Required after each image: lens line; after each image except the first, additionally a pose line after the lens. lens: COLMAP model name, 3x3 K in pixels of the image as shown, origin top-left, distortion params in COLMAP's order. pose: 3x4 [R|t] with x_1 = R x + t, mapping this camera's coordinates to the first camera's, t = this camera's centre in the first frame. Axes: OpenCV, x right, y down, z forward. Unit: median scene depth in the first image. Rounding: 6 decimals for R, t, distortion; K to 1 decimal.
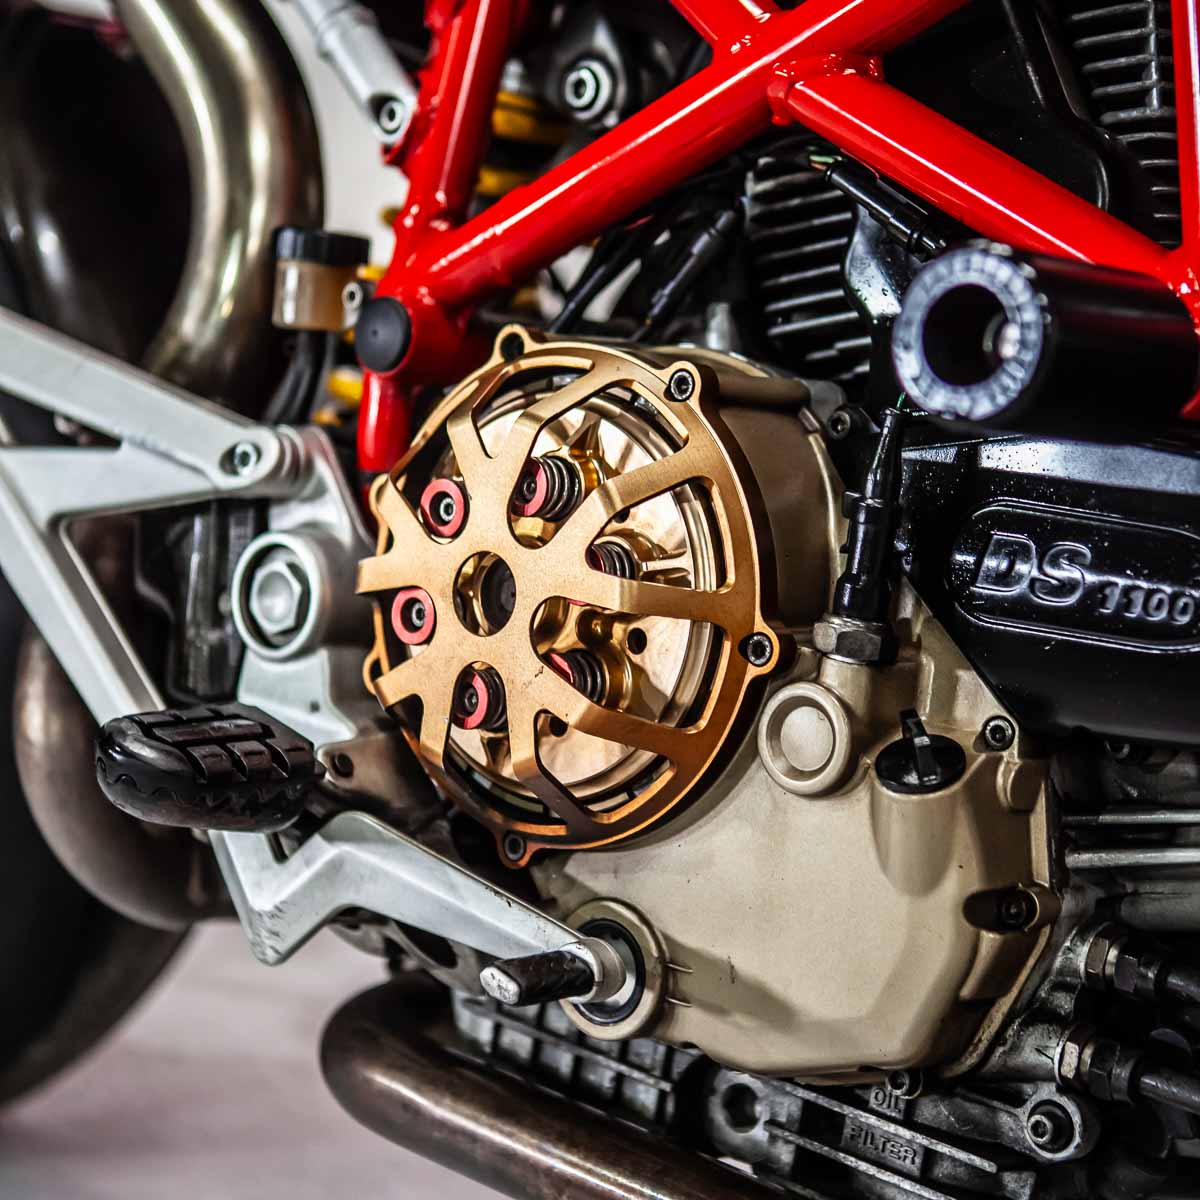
lens RADIAL K [[2646.8, 0, 595.7], [0, 2646.8, 603.9], [0, 0, 1]] dist [0.053907, 0.000000]
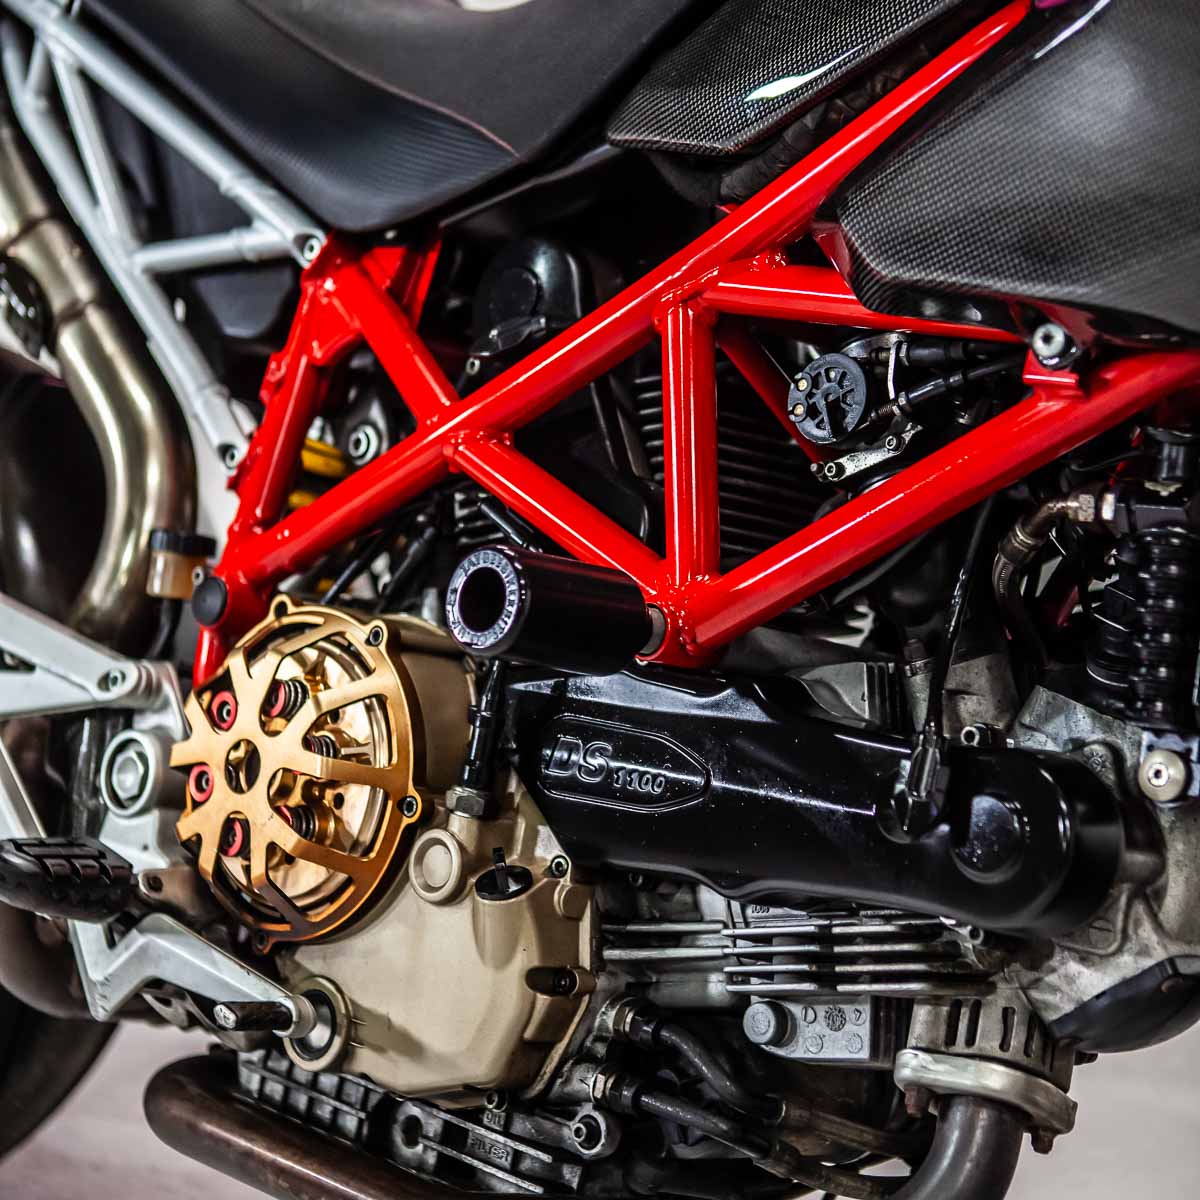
lens RADIAL K [[2568.7, 0, 605.7], [0, 2568.7, 598.2], [0, 0, 1]] dist [0.012141, 0.000000]
pose [[0.998471, 0.039098, -0.039075, 0.219431], [-0.043809, 0.990798, -0.128060, 0.079948], [0.033708, 0.129576, 0.990996, -0.472462]]
